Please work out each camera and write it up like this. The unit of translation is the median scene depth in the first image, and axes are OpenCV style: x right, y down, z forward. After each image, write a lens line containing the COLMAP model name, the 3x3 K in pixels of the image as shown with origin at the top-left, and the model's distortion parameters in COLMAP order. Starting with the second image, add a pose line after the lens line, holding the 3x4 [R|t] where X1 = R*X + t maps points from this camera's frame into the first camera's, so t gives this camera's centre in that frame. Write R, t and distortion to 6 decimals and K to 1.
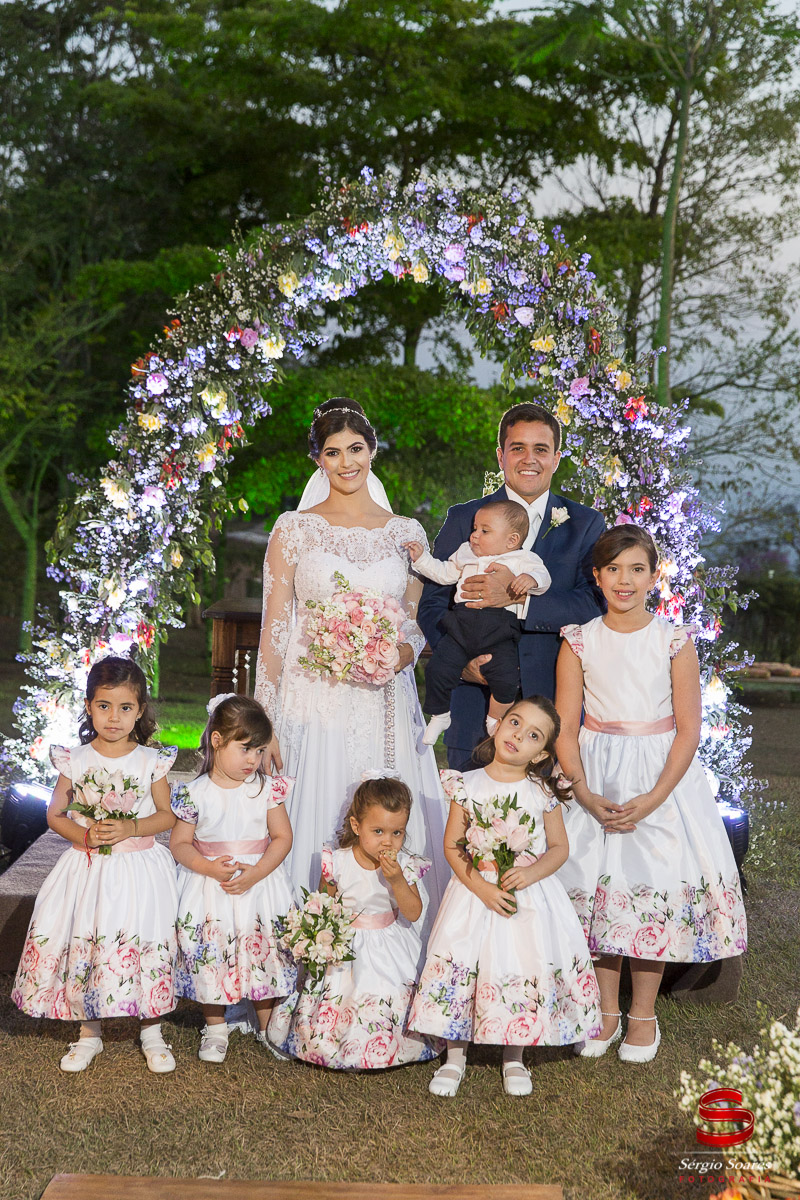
lens RADIAL K [[1763.2, 0, 400.0], [0, 1763.2, 600.0], [0, 0, 1]] dist [0.013173, 0.019938]
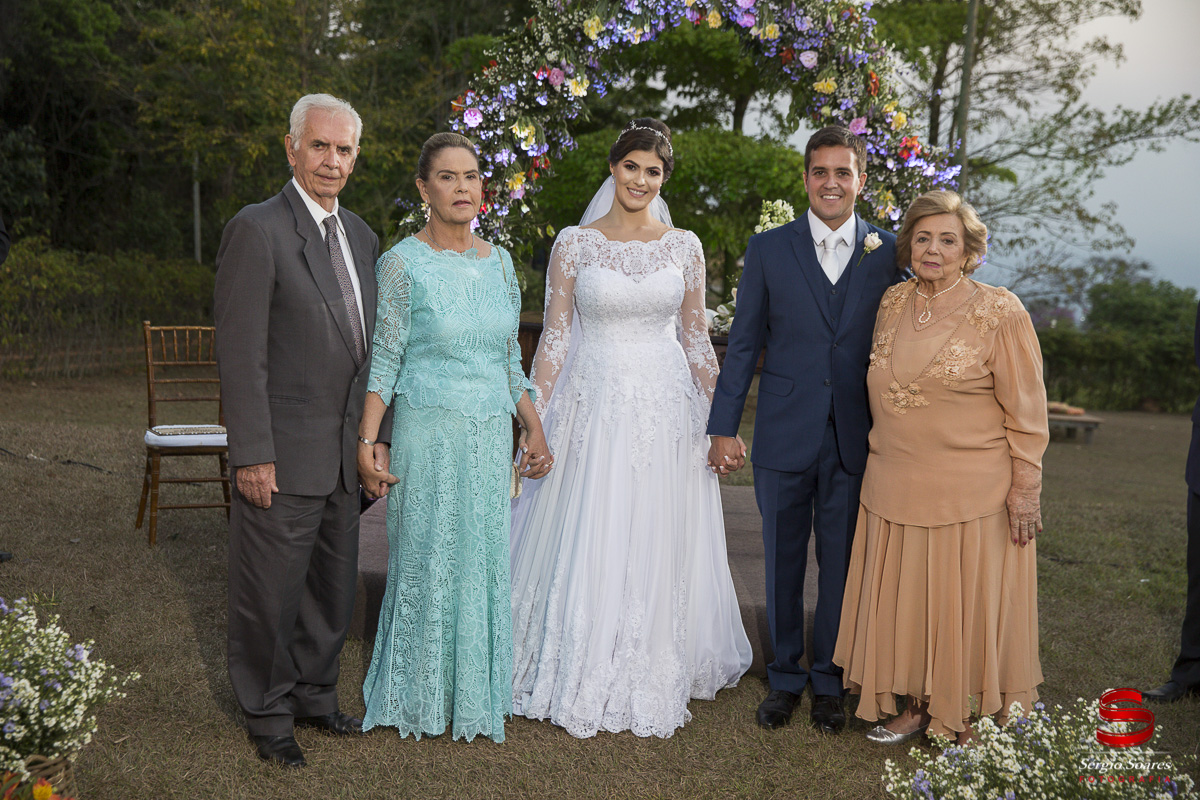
lens RADIAL K [[1492.2, 0, 600.0], [0, 1492.2, 400.0], [0, 0, 1]] dist [0.066221, 0.110878]
pose [[0.995618, 0.033112, -0.087456, 0.029978], [-0.029592, 0.998711, 0.041236, 0.013757], [0.088708, -0.038467, 0.995315, 0.060940]]
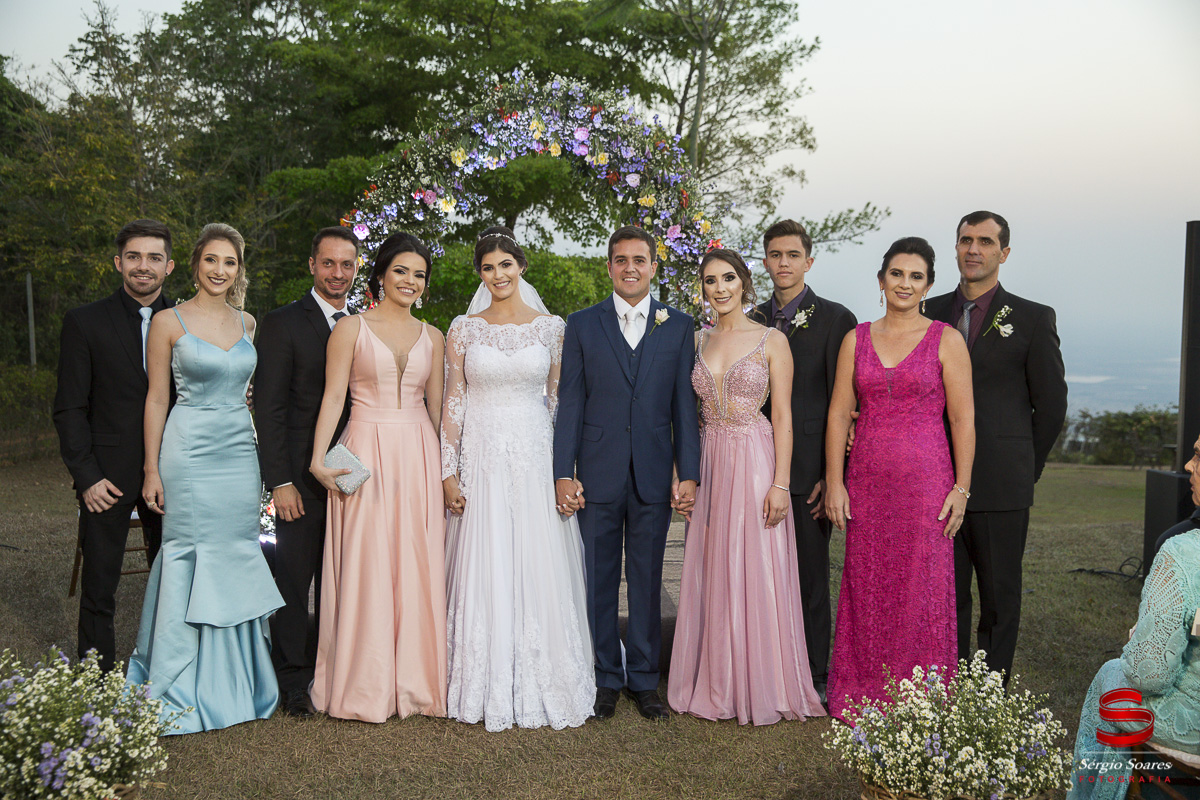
lens RADIAL K [[1239.1, 0, 600.0], [0, 1239.1, 400.0], [0, 0, 1]] dist [-0.002968, 0.118594]
pose [[0.996125, -0.017624, 0.086166, -0.039943], [0.018702, 0.999756, -0.011721, 0.019126], [-0.085938, 0.013287, 0.996212, 0.049676]]
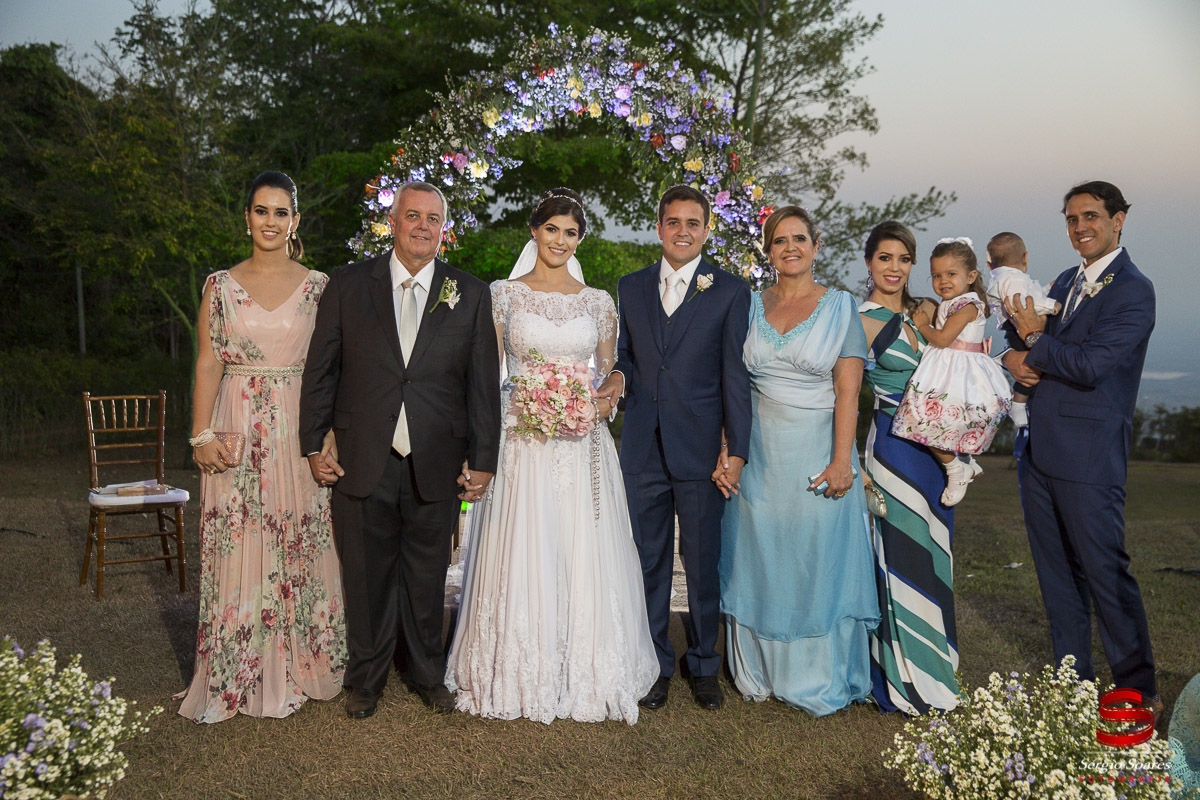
lens RADIAL K [[1259.1, 0, 600.0], [0, 1259.1, 400.0], [0, 0, 1]] dist [0.001154, 0.121784]
pose [[0.998992, -0.013031, 0.042946, -0.026504], [0.013388, 0.999878, -0.008024, 0.029257], [-0.042837, 0.008591, 0.999045, 0.101814]]
